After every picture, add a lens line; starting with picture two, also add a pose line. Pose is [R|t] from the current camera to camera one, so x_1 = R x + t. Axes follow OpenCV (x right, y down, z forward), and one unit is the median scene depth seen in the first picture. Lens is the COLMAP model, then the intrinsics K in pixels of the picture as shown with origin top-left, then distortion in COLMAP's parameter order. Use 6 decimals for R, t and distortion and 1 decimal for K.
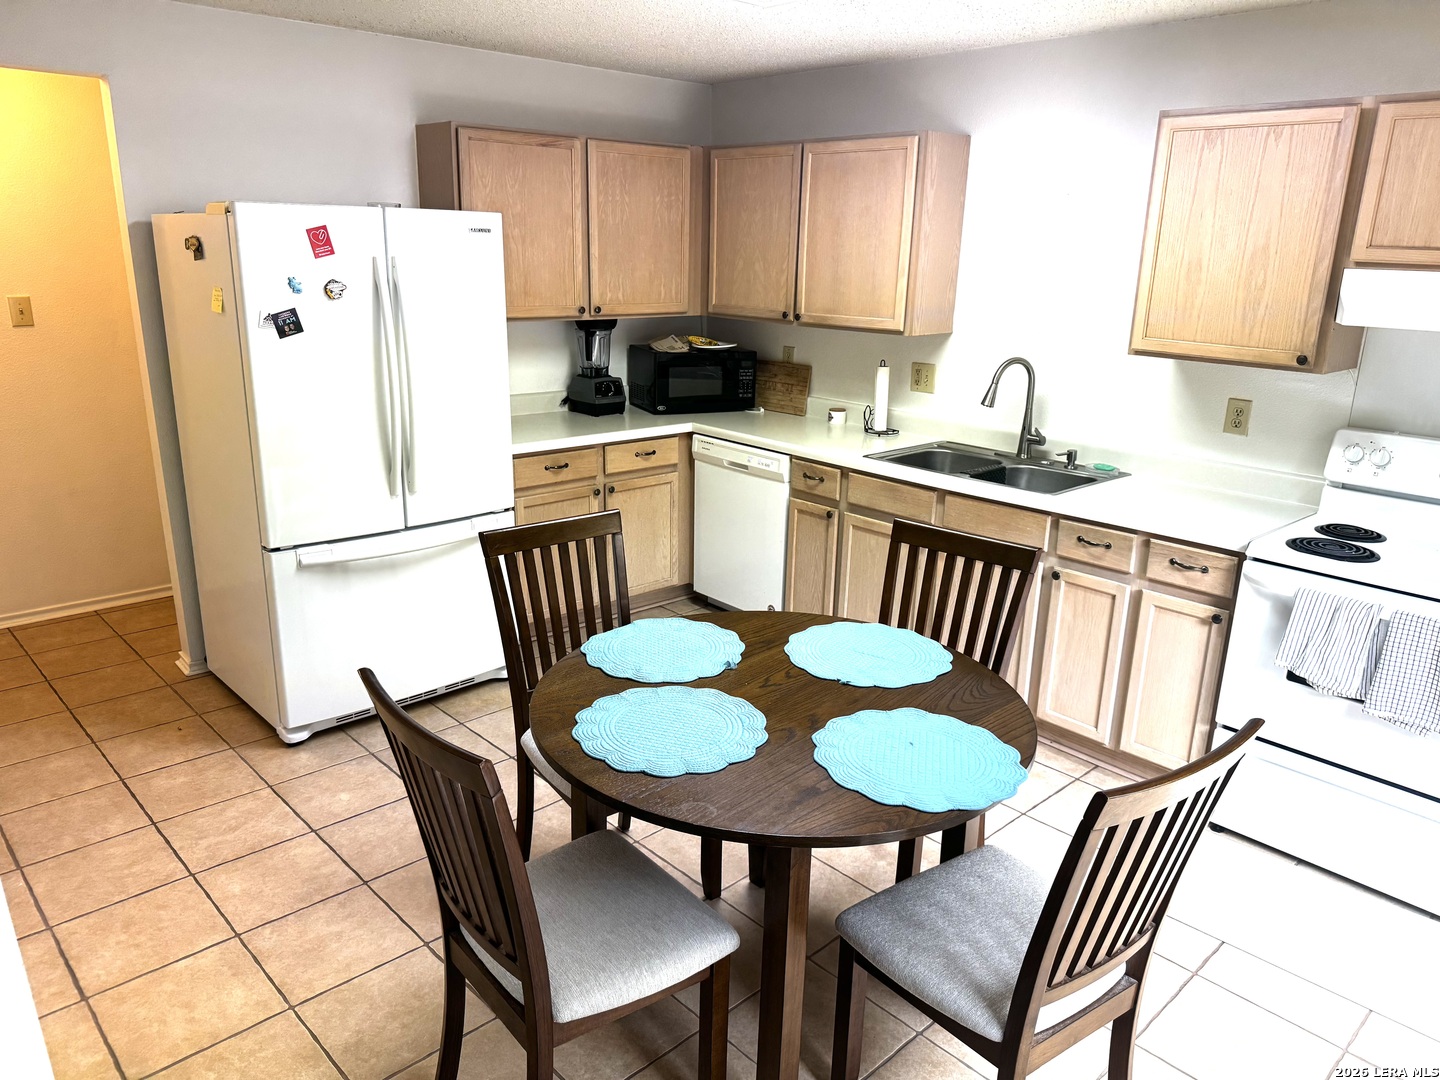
lens RADIAL K [[1016.5, 0, 709.0], [0, 1016.5, 552.7], [0, 0, 1]] dist [0.019450, -0.066558]
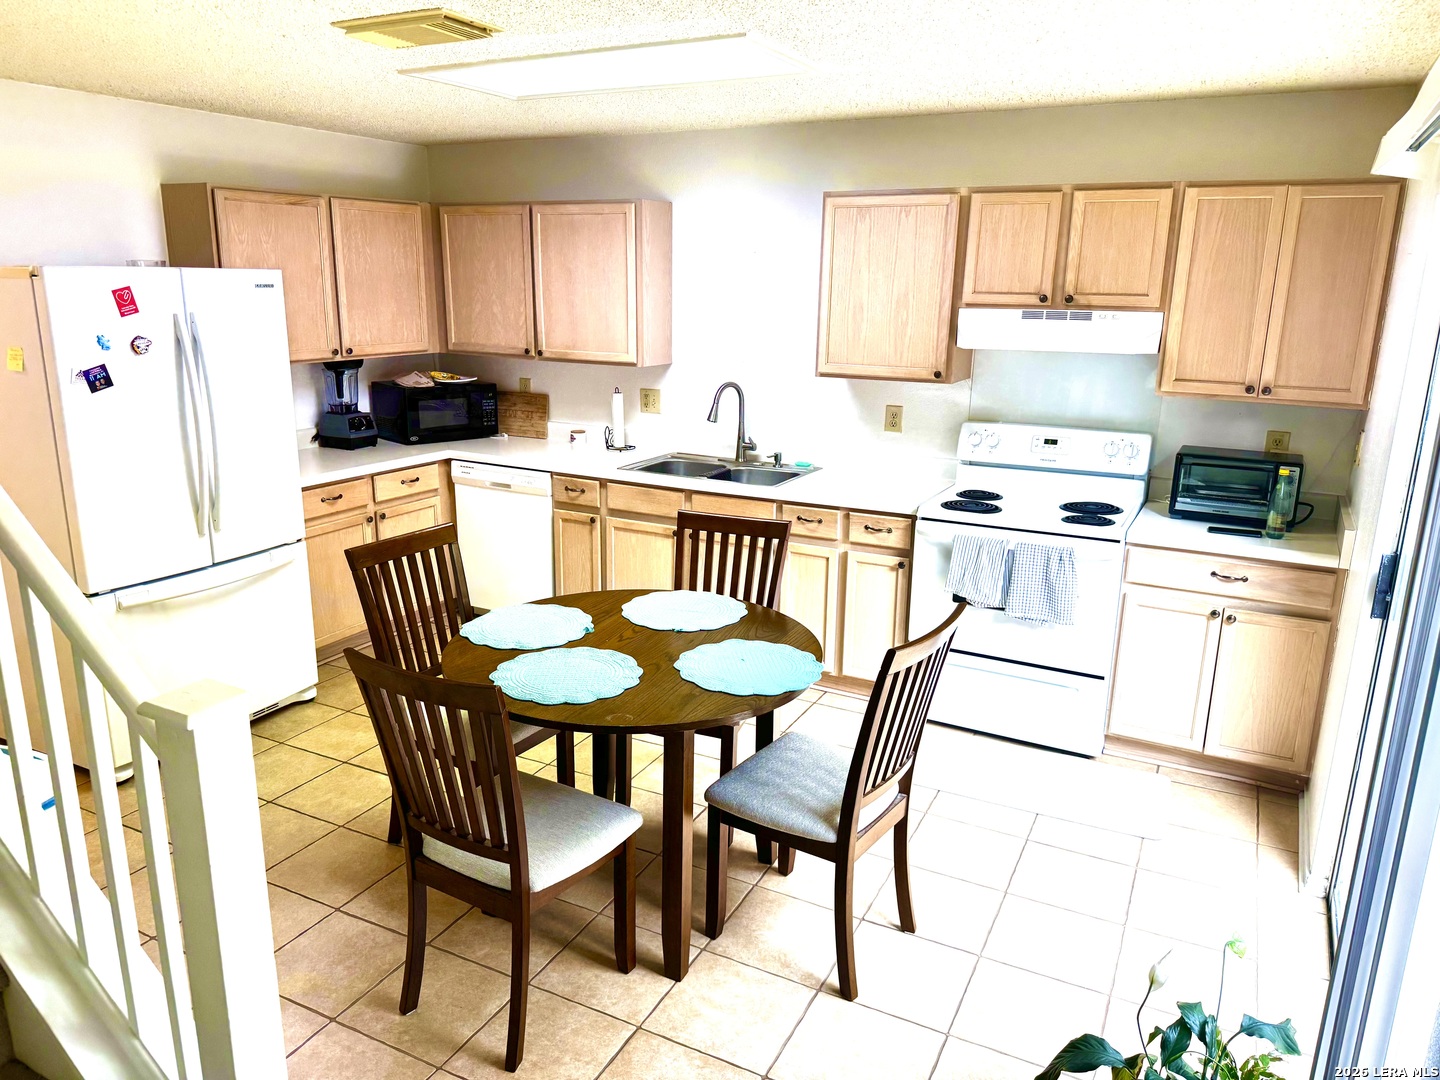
lens RADIAL K [[1016.5, 0, 714.7], [0, 1016.5, 548.7], [0, 0, 1]] dist [0.019450, -0.066558]
pose [[0.938409, -0.095737, 0.331998, -0.176663], [0.104484, 0.994490, -0.008551, 0.026049], [-0.329350, 0.042713, 0.943241, -0.194978]]
